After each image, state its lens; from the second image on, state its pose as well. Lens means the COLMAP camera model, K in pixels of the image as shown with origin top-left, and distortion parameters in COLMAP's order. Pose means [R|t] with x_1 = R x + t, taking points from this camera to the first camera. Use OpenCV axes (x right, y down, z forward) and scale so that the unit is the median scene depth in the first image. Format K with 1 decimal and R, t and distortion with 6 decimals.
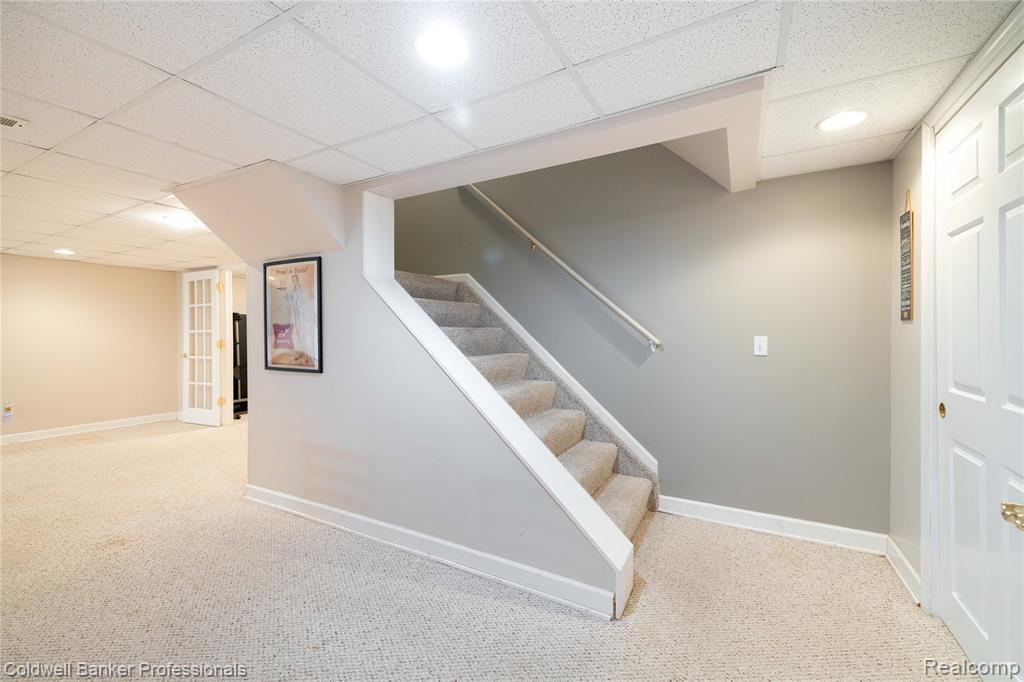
lens RADIAL K [[417.6, 0, 512.0], [0, 417.6, 338.3], [0, 0, 1]] dist [0.028091, -0.000148]
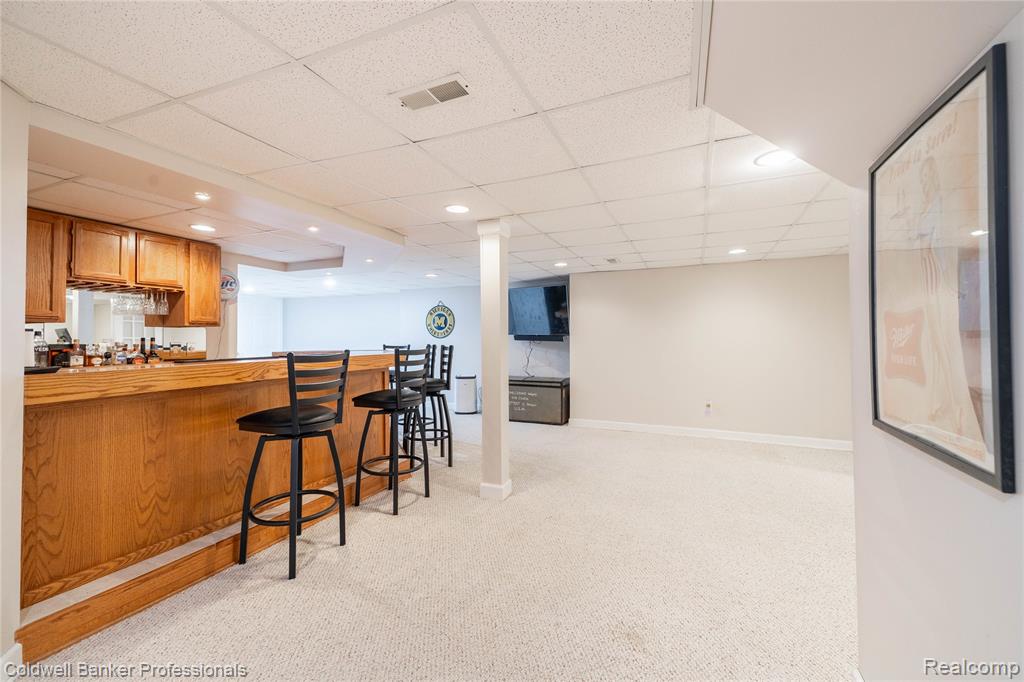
lens RADIAL K [[423.9, 0, 512.1], [0, 423.9, 337.6], [0, 0, 1]] dist [0.052305, -0.018367]
pose [[0.093287, 0.000154, -0.995639, -0.195265], [-0.001283, 0.999999, 0.000034, -0.011660], [0.995638, 0.001274, 0.093287, 0.609991]]
